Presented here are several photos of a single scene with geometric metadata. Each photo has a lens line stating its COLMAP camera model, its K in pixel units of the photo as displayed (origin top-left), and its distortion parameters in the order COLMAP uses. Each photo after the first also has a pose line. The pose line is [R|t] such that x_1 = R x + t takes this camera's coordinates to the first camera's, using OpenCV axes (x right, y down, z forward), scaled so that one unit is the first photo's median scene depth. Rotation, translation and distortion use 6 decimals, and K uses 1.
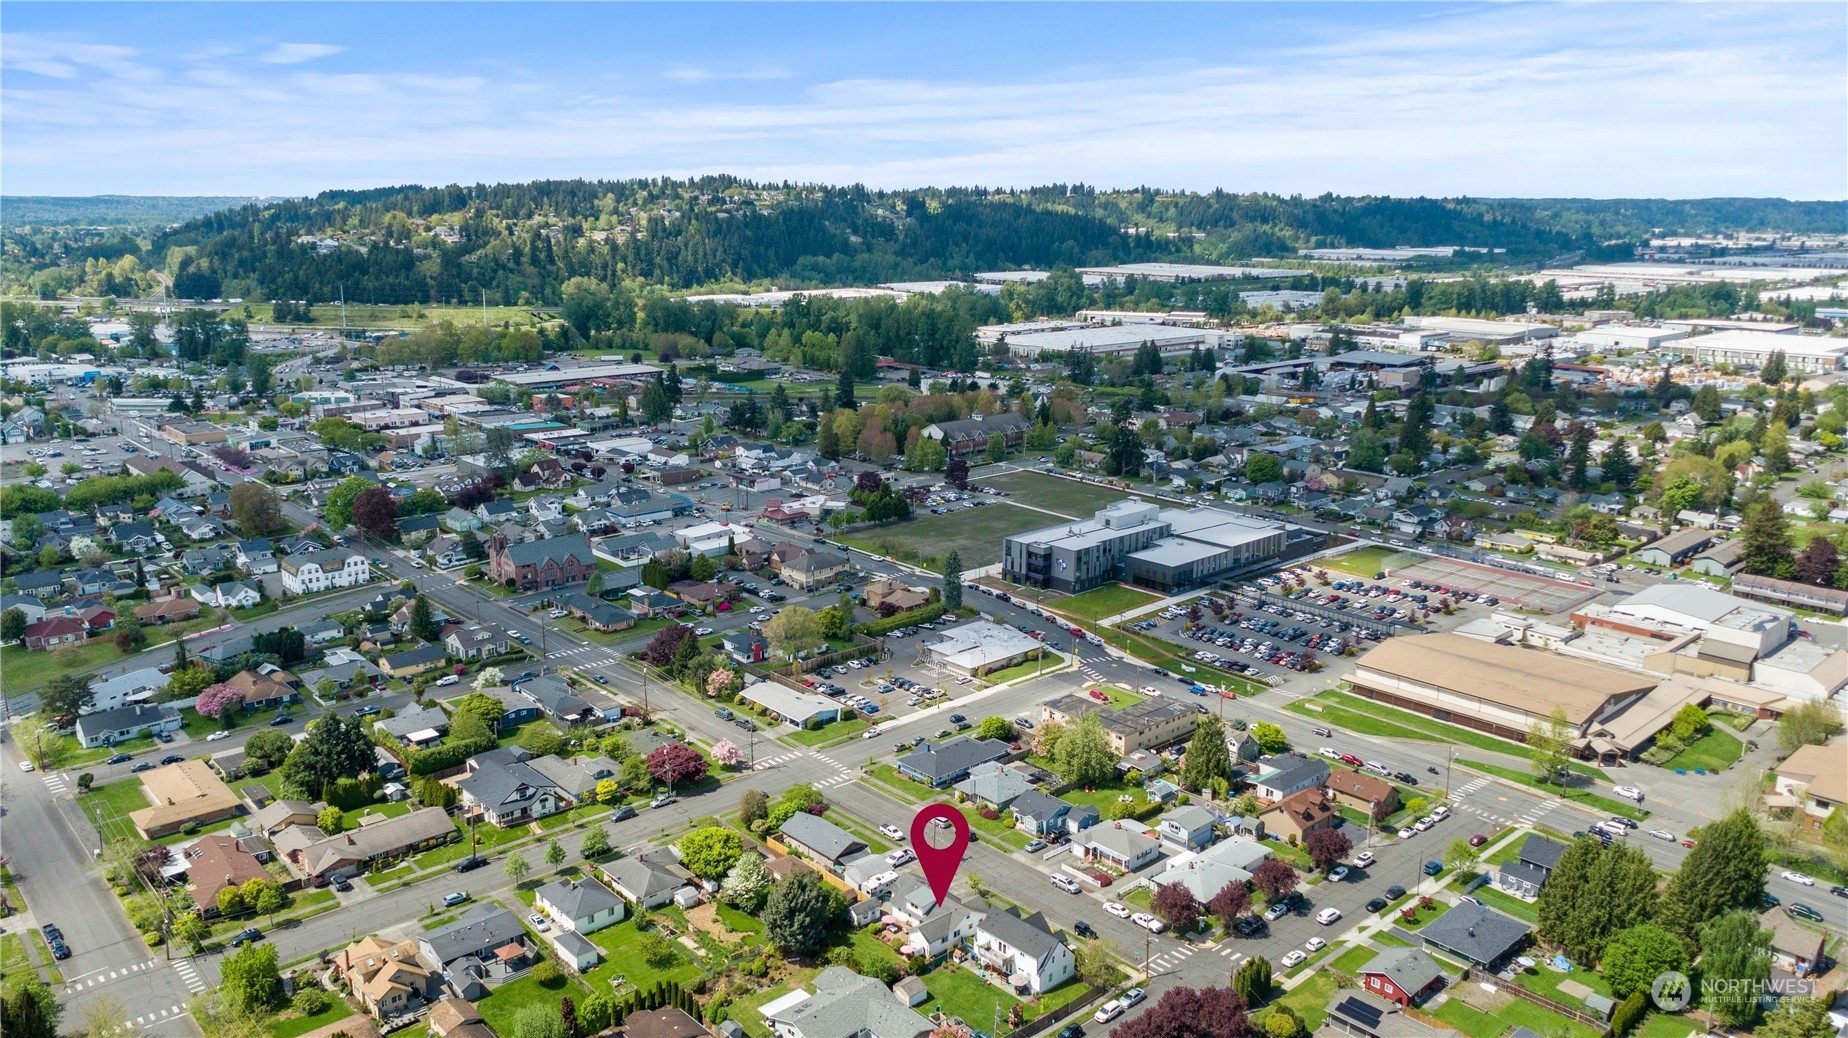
lens RADIAL K [[1353.6, 0, 924.0], [0, 1353.6, 519.0], [0, 0, 1]] dist [0.000197, 0.000327]
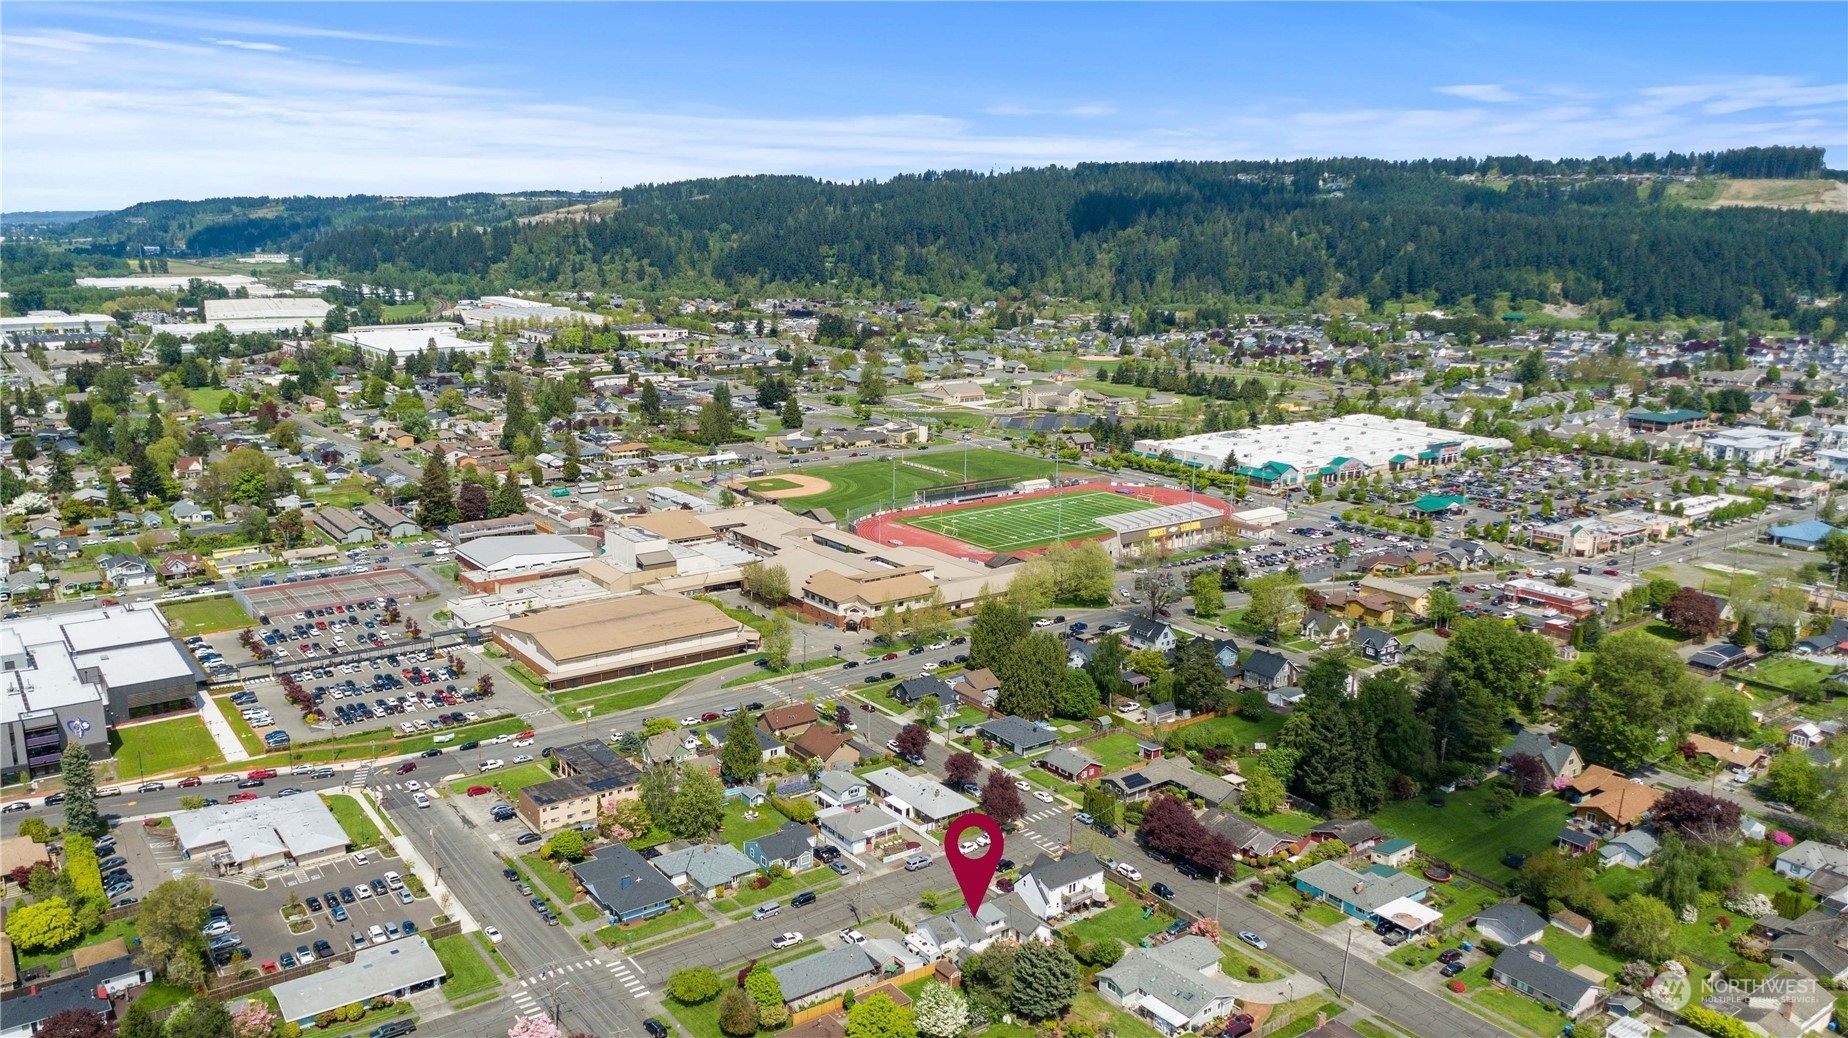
lens RADIAL K [[1353.6, 0, 924.0], [0, 1353.6, 519.0], [0, 0, 1]] dist [0.000197, 0.000327]
pose [[0.110803, -0.220231, 0.969134, -0.574660], [0.223815, 0.955619, 0.191570, -0.118144], [-0.968313, 0.195680, 0.155176, 0.557415]]
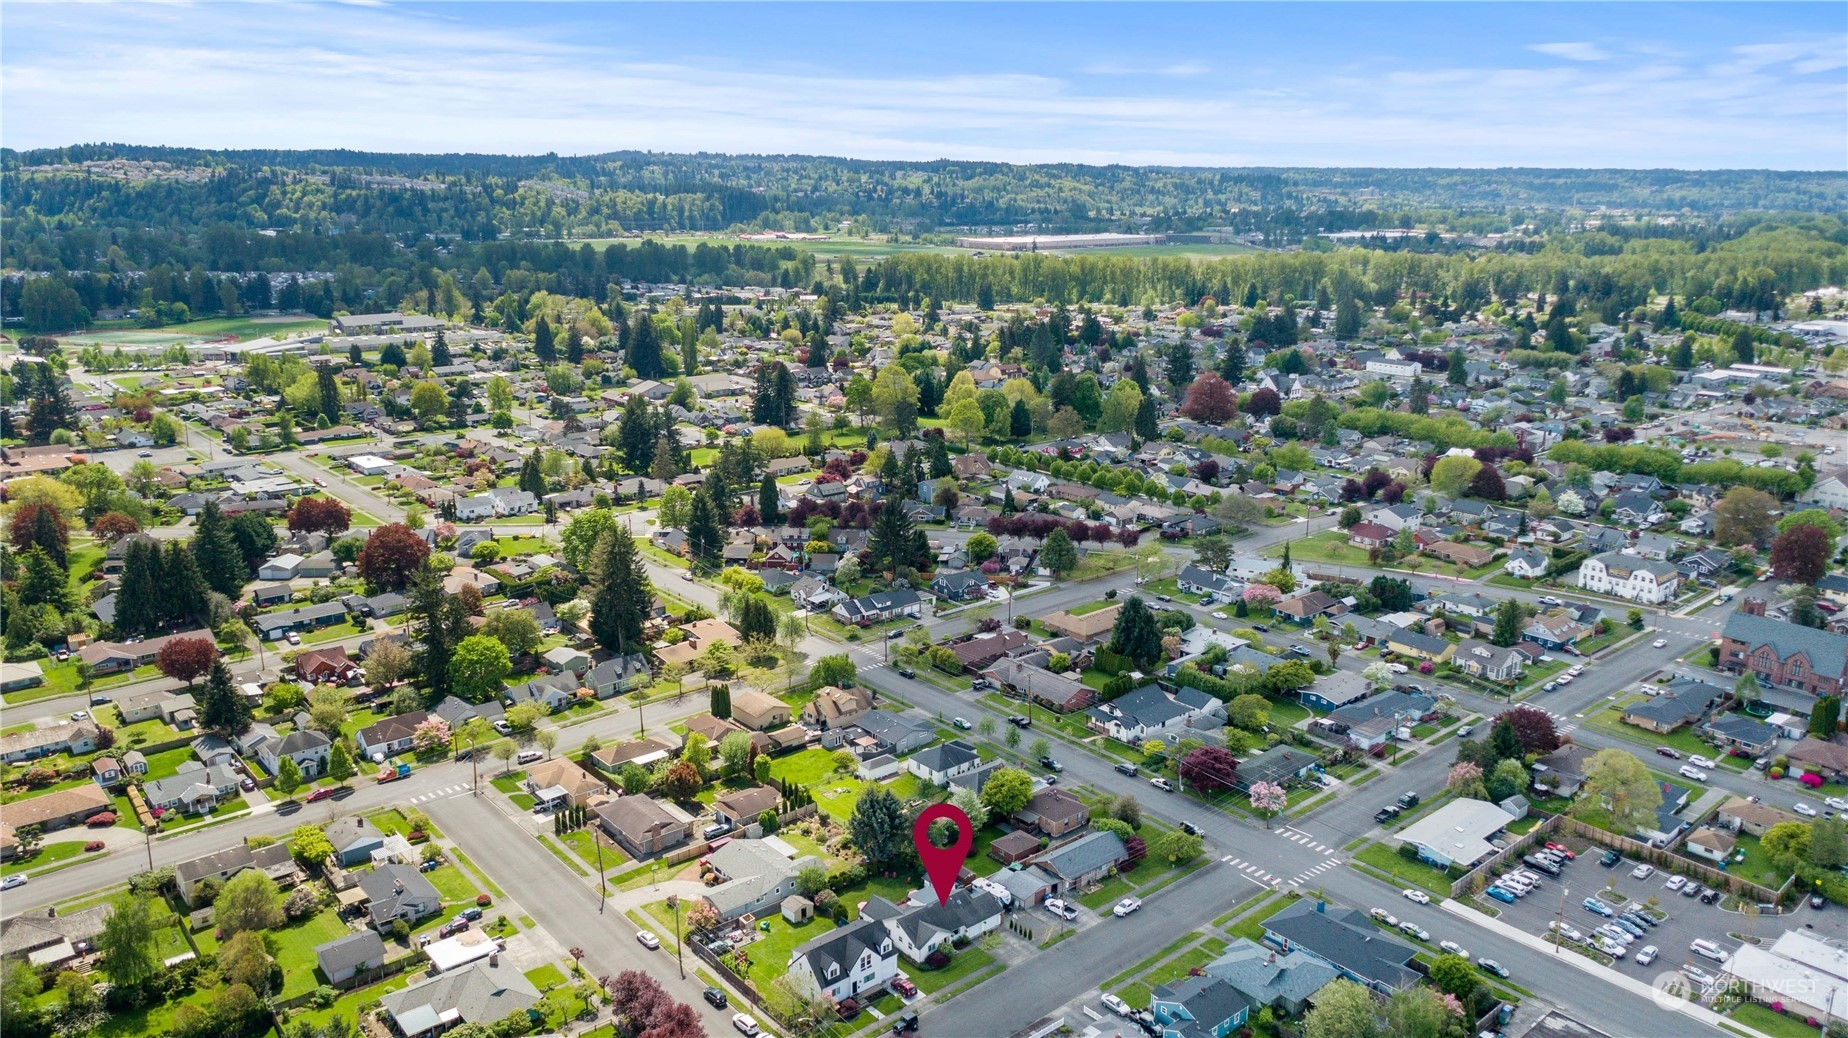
lens RADIAL K [[1353.6, 0, 924.0], [0, 1353.6, 519.0], [0, 0, 1]] dist [0.000197, 0.000327]
pose [[-0.032240, 0.247849, -0.968262, 0.575834], [-0.229578, 0.941026, 0.248522, -0.146545], [0.972756, 0.230305, 0.026562, 0.582646]]
